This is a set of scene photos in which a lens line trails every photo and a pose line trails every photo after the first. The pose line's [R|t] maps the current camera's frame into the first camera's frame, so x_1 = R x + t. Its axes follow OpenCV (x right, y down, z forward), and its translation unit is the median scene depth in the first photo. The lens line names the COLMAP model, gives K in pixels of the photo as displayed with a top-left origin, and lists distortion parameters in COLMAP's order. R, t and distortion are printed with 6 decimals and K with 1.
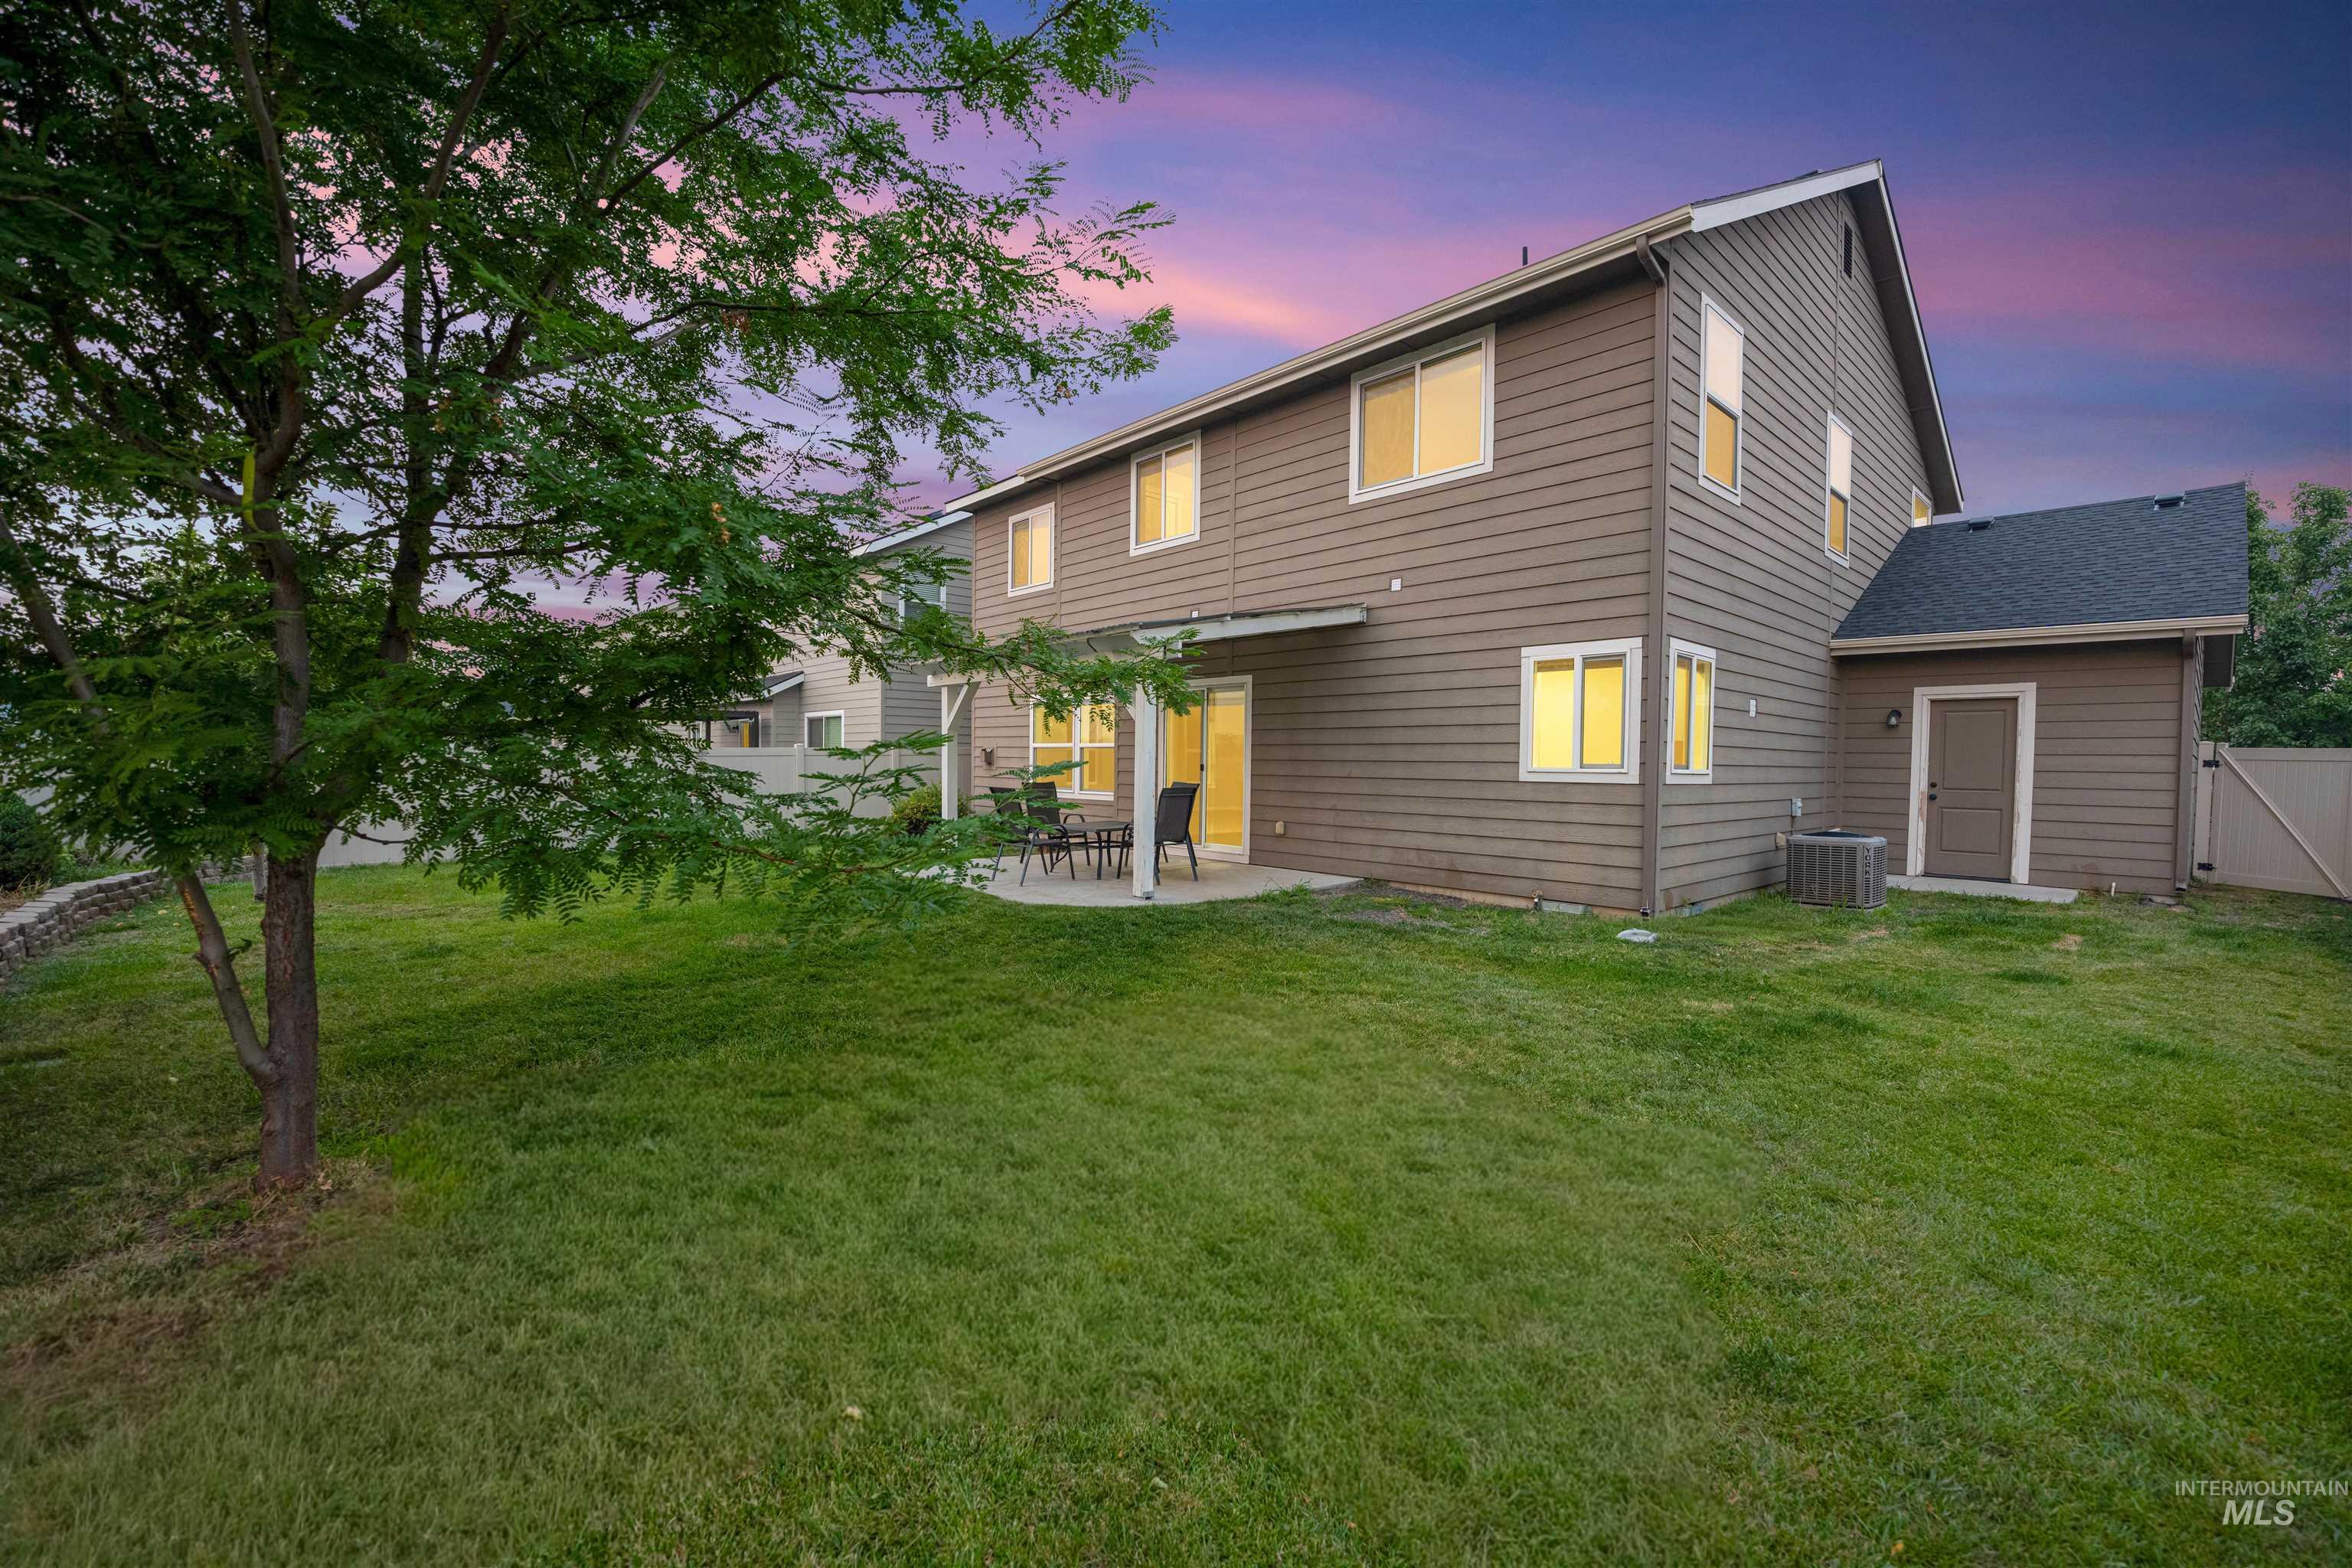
lens RADIAL K [[957.1, 0, 1176.0], [0, 957.1, 784.0], [0, 0, 1]] dist [-0.025102, -0.000344]
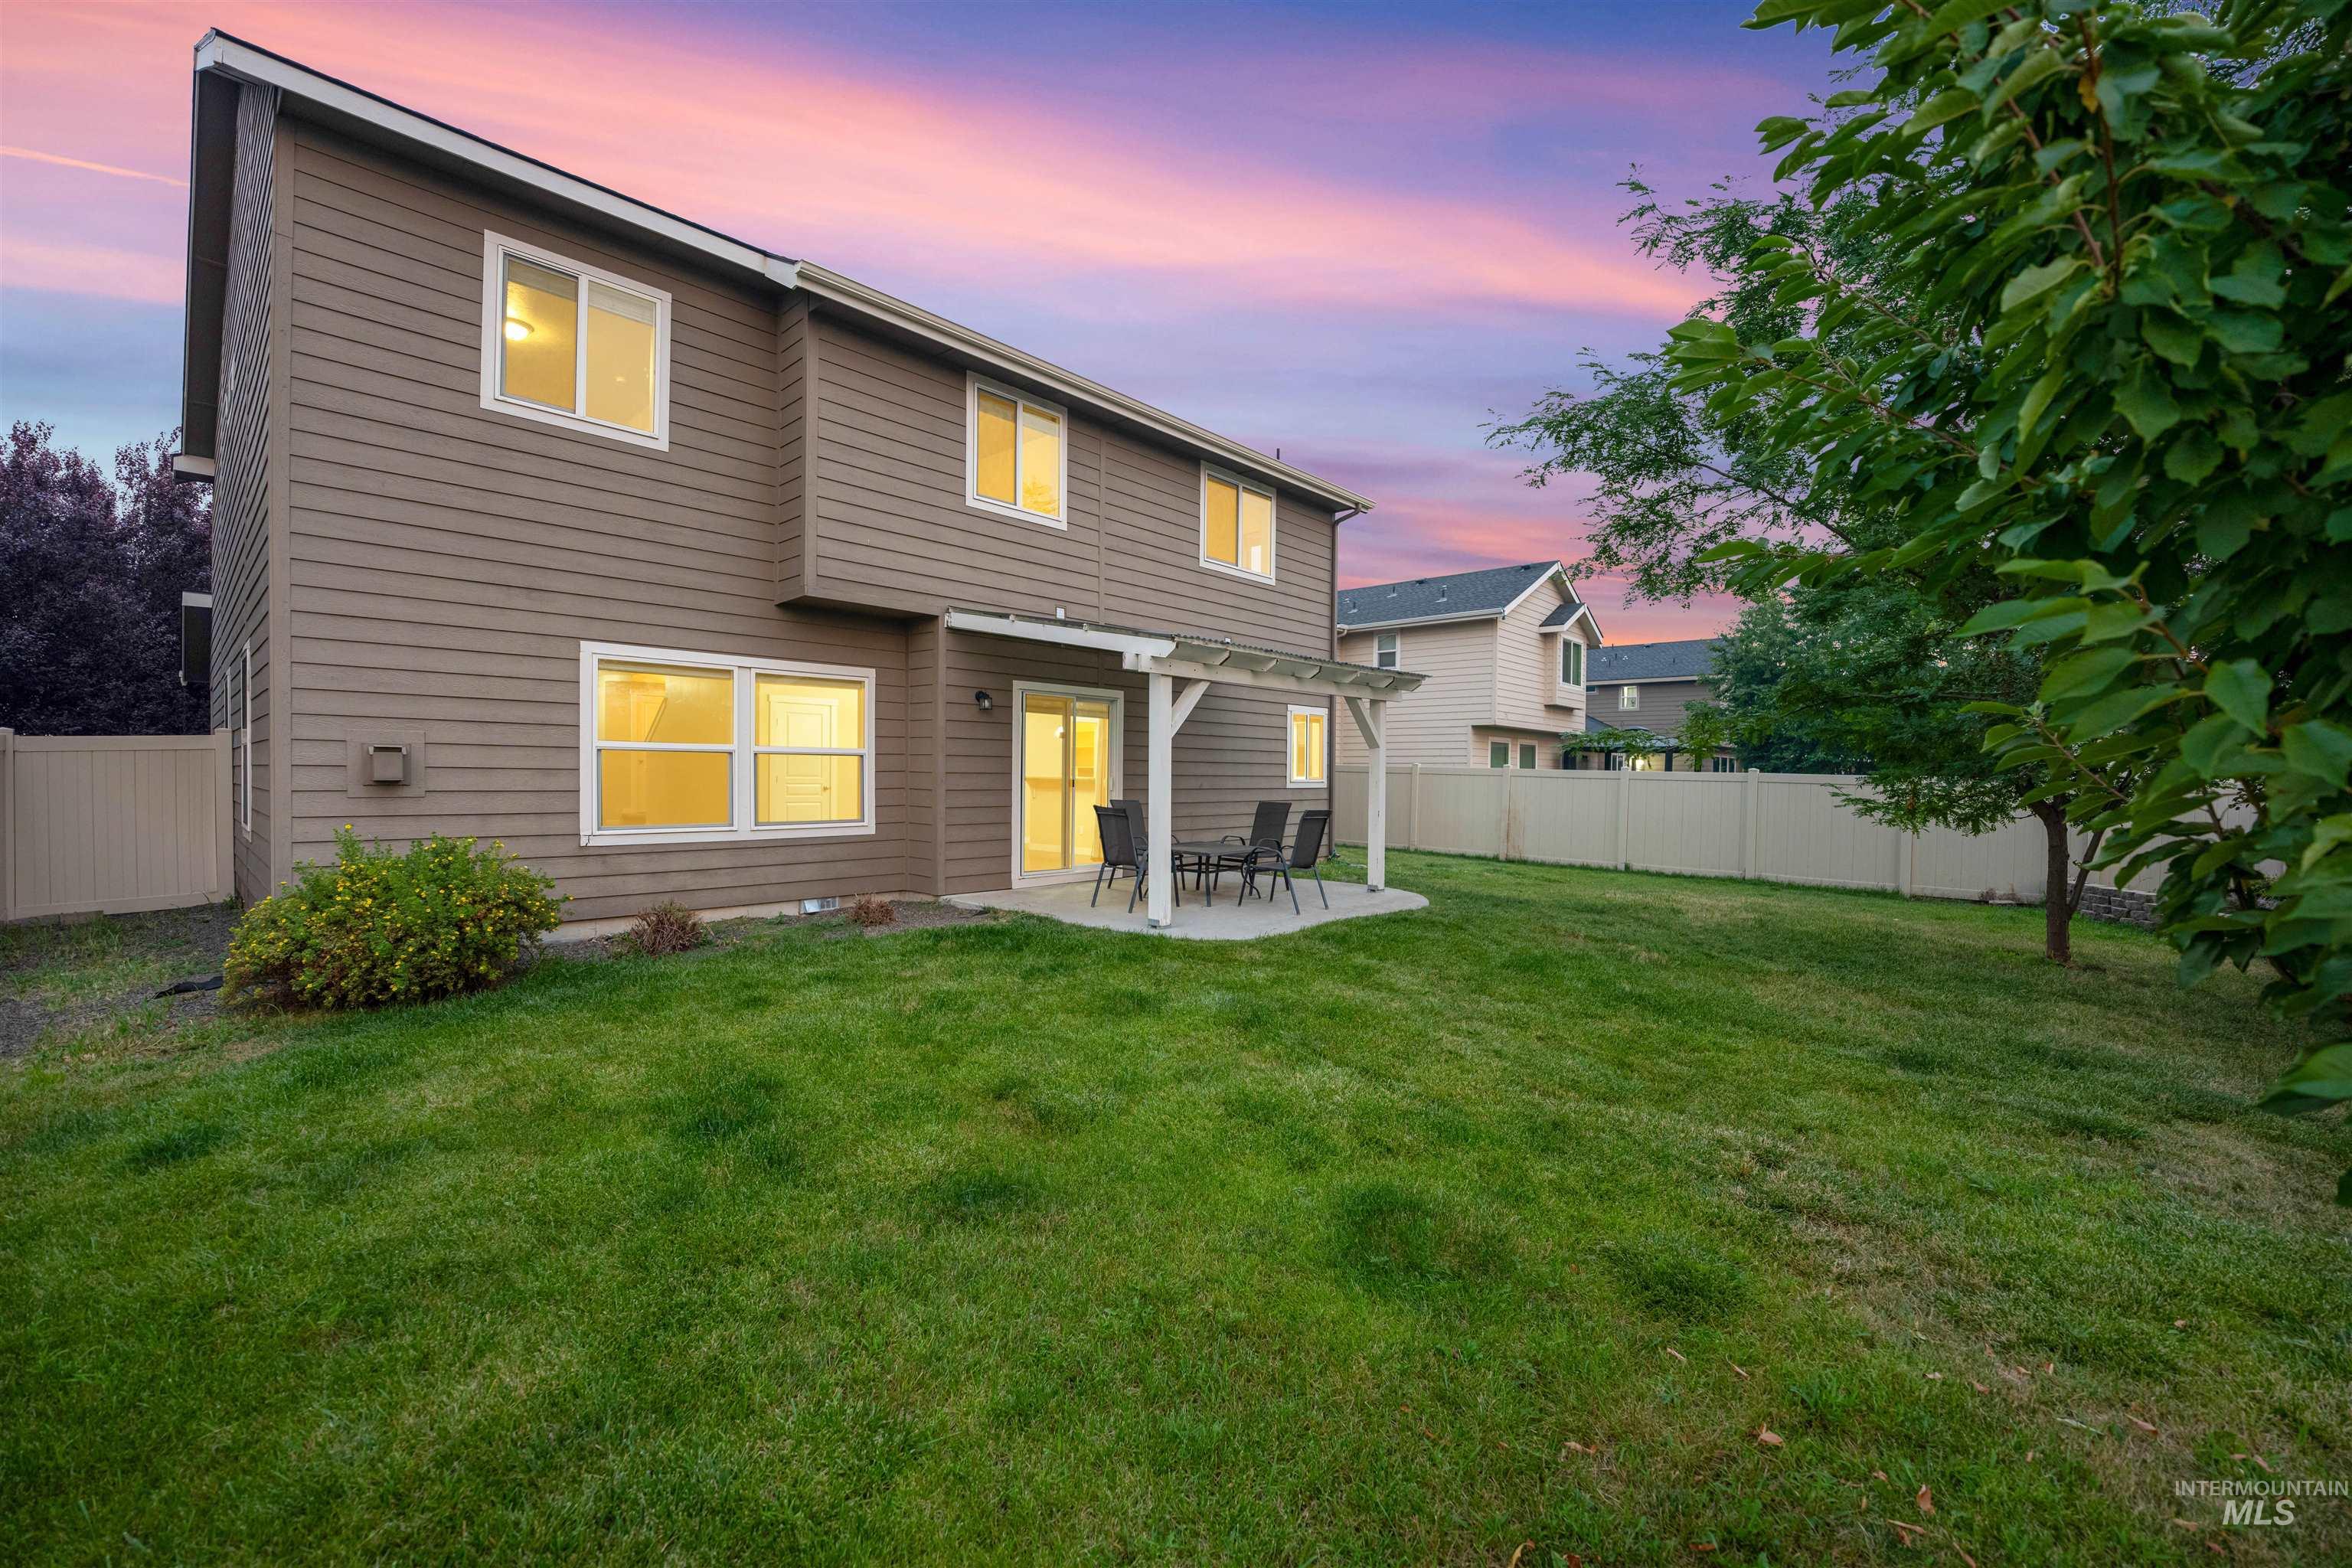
lens RADIAL K [[957.1, 0, 1176.0], [0, 957.1, 784.0], [0, 0, 1]] dist [-0.025102, -0.000344]
pose [[-0.104364, -0.018990, 0.994358, -1.149029], [0.013629, 0.999697, 0.020522, -0.043630], [-0.994446, 0.015694, -0.104073, 1.289968]]
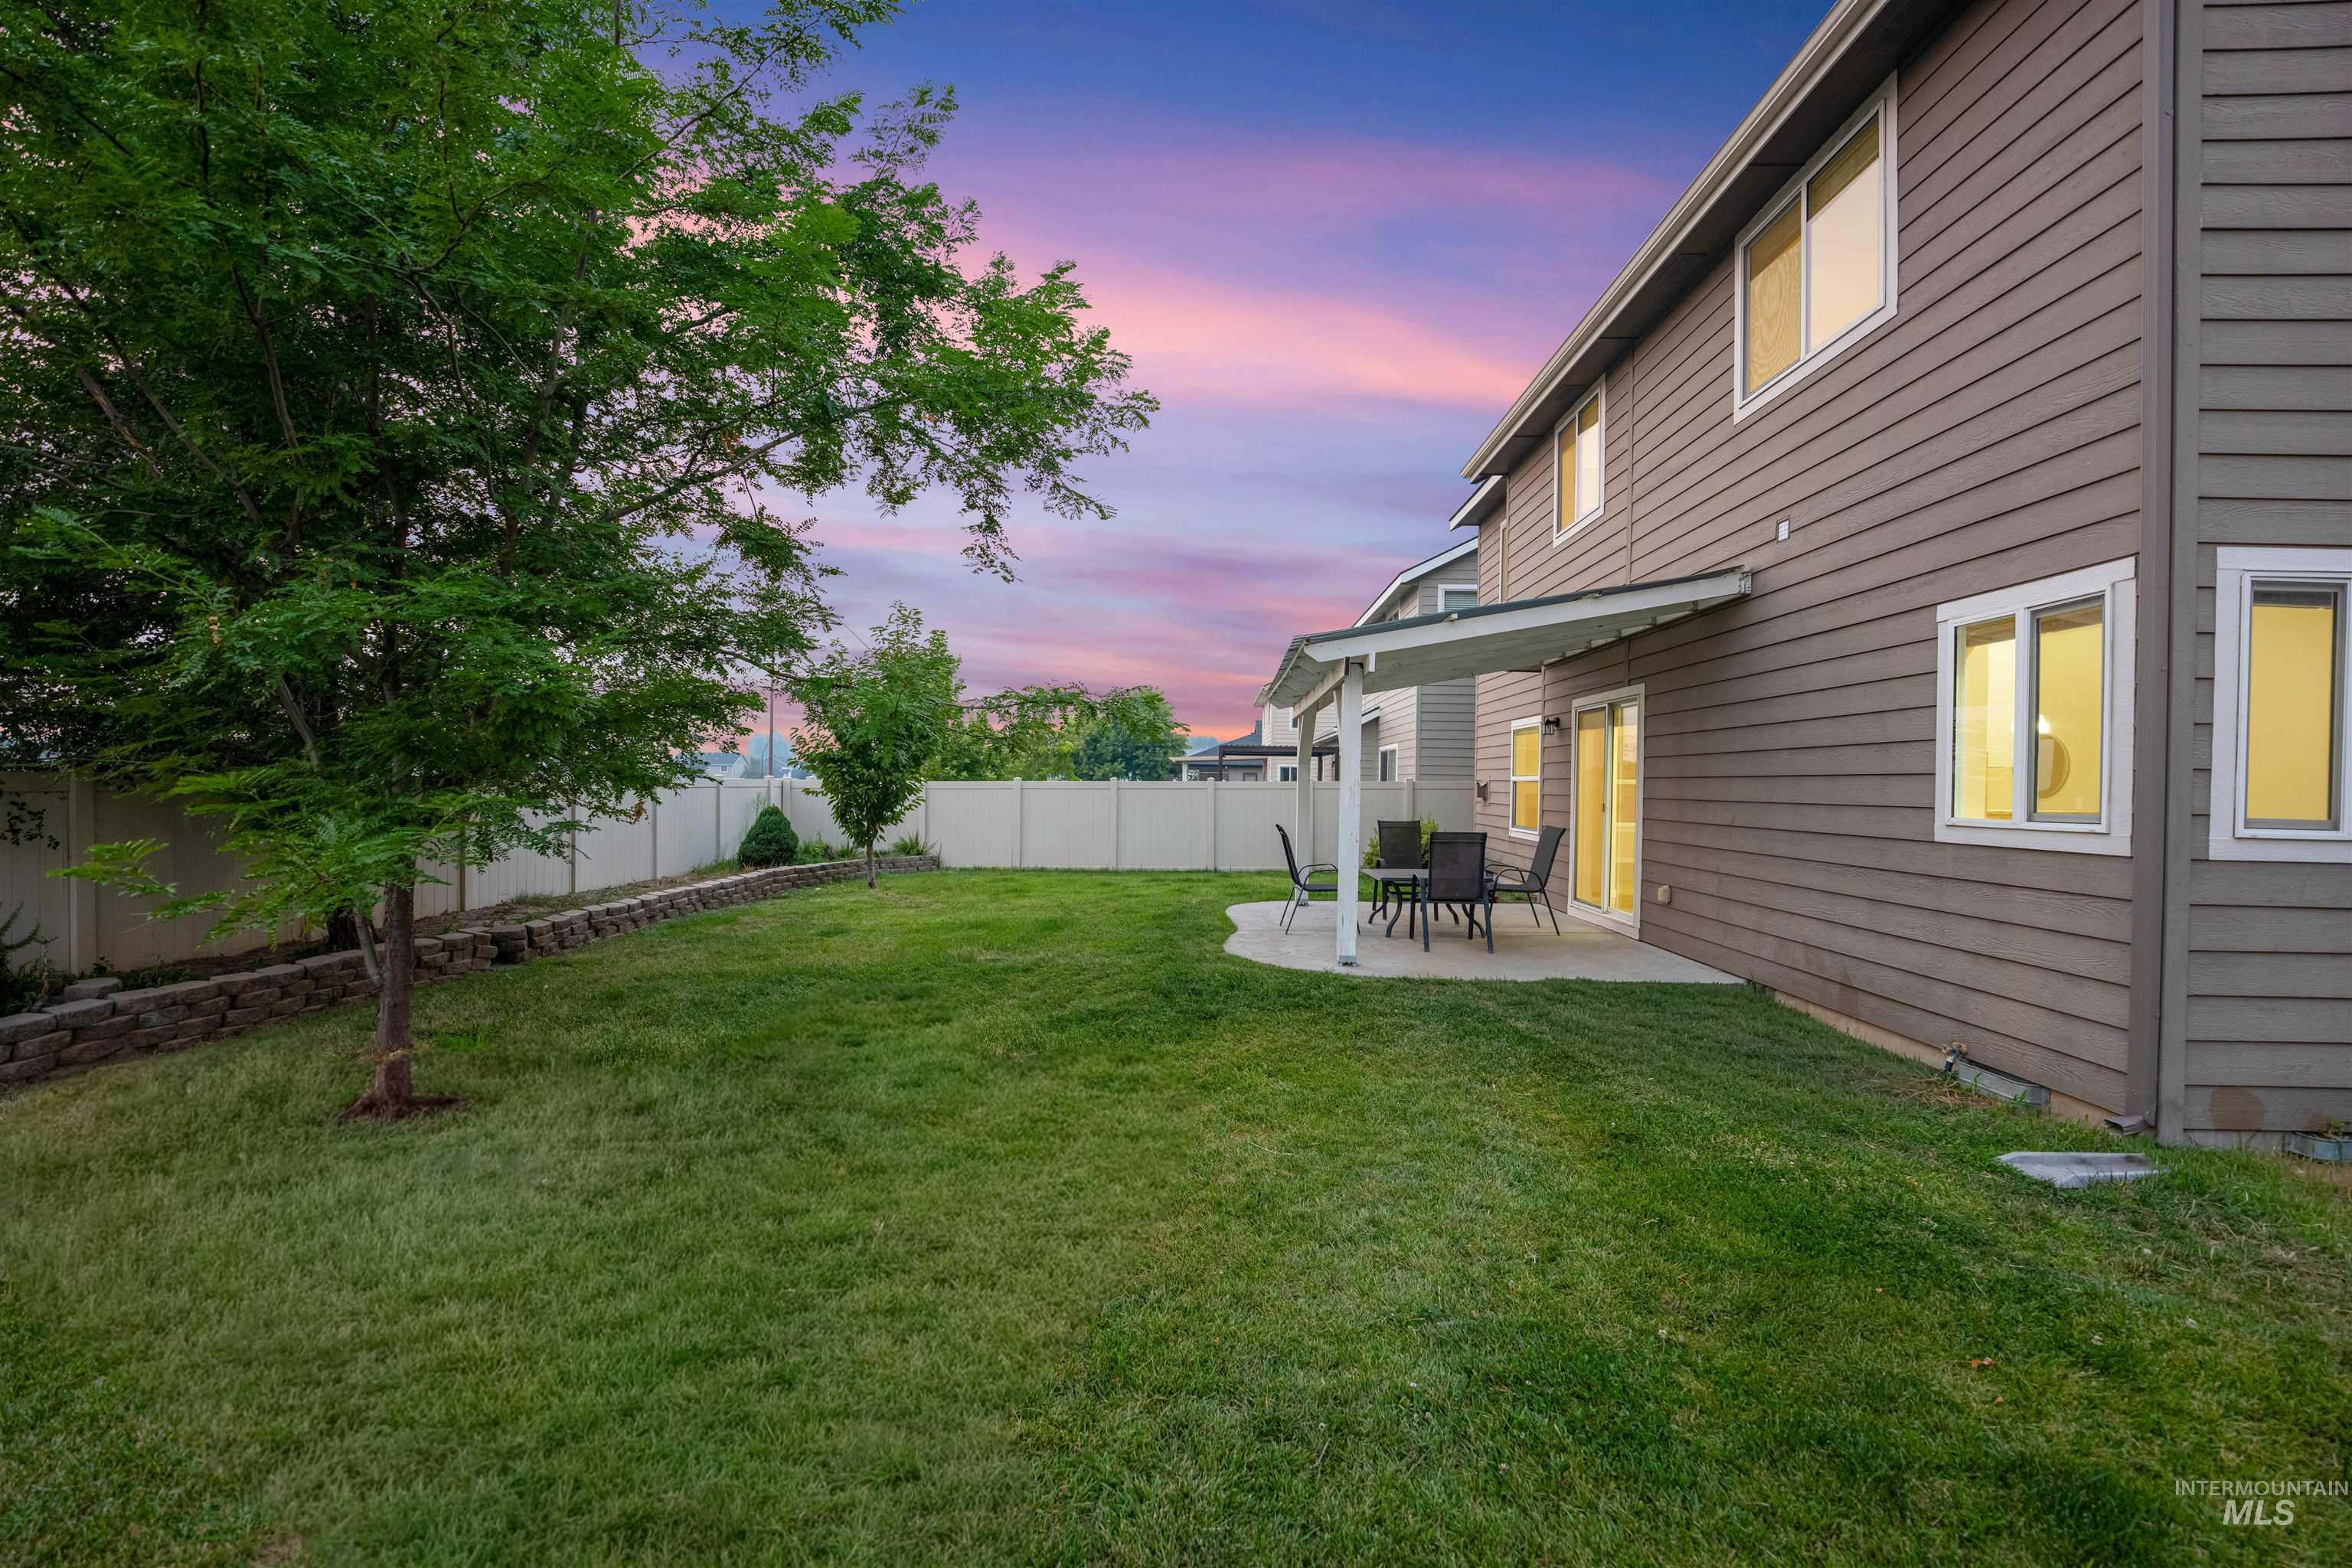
lens RADIAL K [[957.1, 0, 1176.0], [0, 957.1, 784.0], [0, 0, 1]] dist [-0.025102, -0.000344]
pose [[0.718956, 0.001544, -0.695054, 0.405480], [-0.025116, 0.999402, -0.023759, -0.012030], [0.694602, 0.034539, 0.718565, 0.275110]]
